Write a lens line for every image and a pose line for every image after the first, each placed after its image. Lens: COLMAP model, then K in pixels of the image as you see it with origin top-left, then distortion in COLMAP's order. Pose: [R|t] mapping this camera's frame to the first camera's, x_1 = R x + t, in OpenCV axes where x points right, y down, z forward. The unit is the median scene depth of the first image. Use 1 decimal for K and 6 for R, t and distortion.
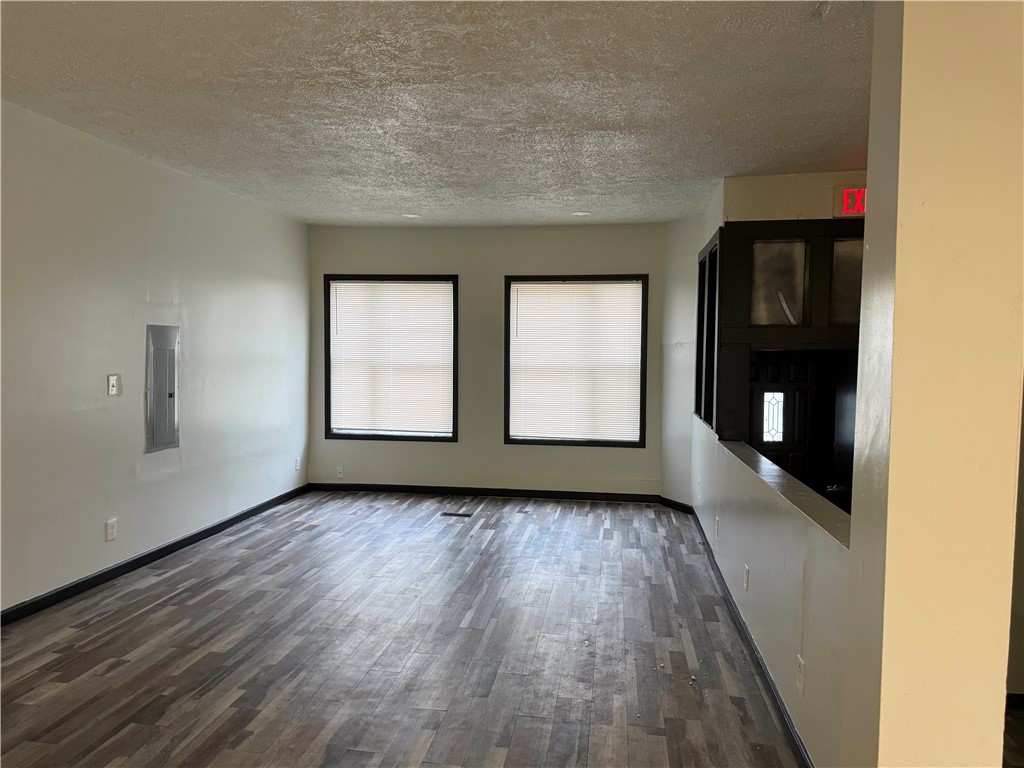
lens RADIAL K [[723.4, 0, 507.1], [0, 723.4, 396.6], [0, 0, 1]] dist [0.127273, -0.155401]
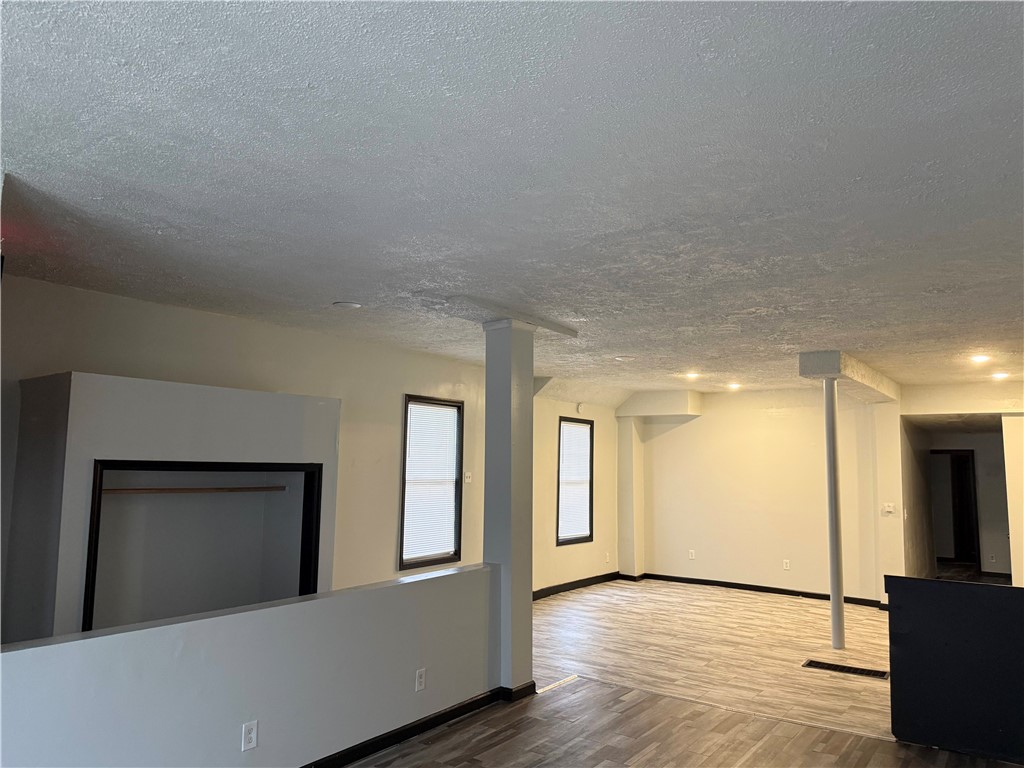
lens RADIAL K [[723.4, 0, 507.1], [0, 723.4, 396.6], [0, 0, 1]] dist [0.127273, -0.155401]
pose [[-0.887769, 0.020715, 0.459824, -0.207092], [0.003203, 0.999241, -0.038832, -0.072517], [-0.460279, -0.033001, -0.887161, 0.911805]]
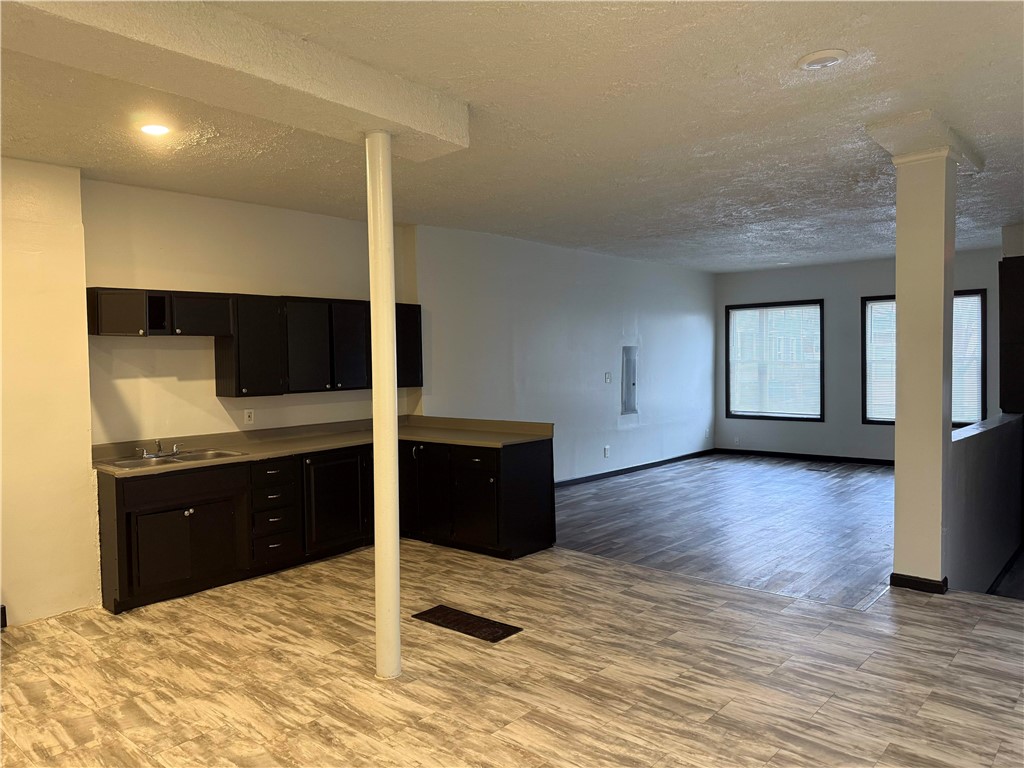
lens RADIAL K [[724.8, 0, 490.6], [0, 724.8, 381.9], [0, 0, 1]] dist [0.044585, -0.049599]
pose [[0.830797, -0.009136, -0.556500, 0.179586], [-0.009887, 0.999465, -0.031168, 0.038210], [0.556487, 0.031397, 0.830263, -0.498299]]
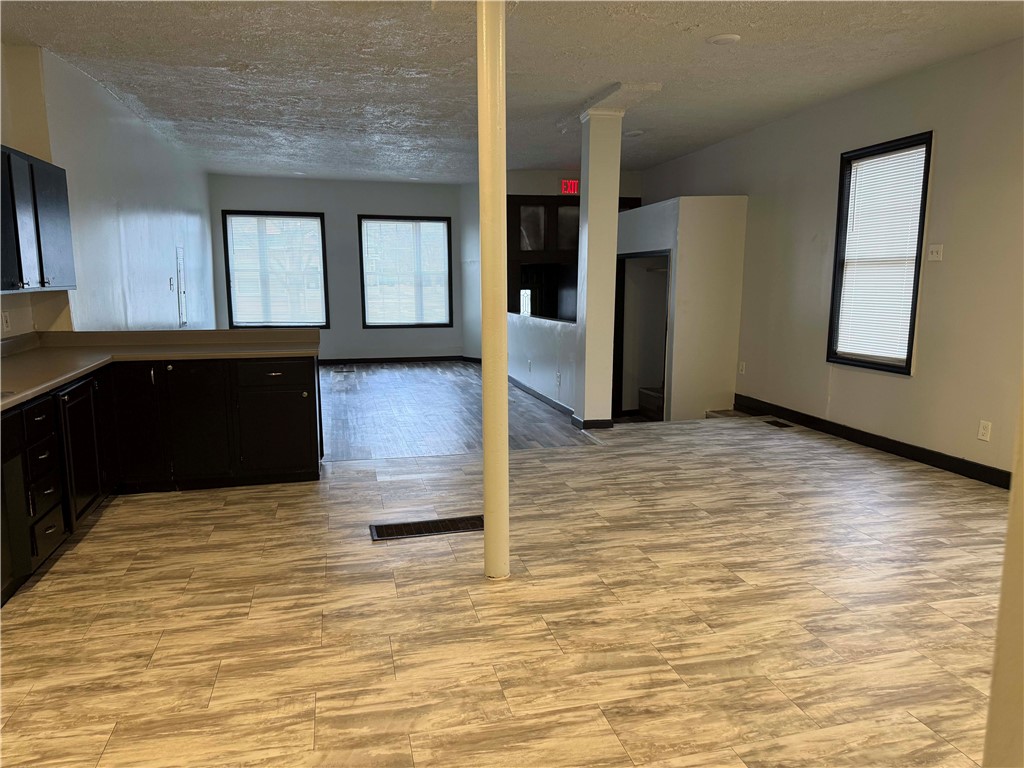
lens RADIAL K [[723.4, 0, 507.1], [0, 723.4, 396.6], [0, 0, 1]] dist [0.127273, -0.155401]
pose [[0.928504, -0.071215, 0.364430, -0.297736], [0.033446, 0.993487, 0.108927, 0.052940], [-0.369814, -0.088950, 0.924838, -0.552949]]
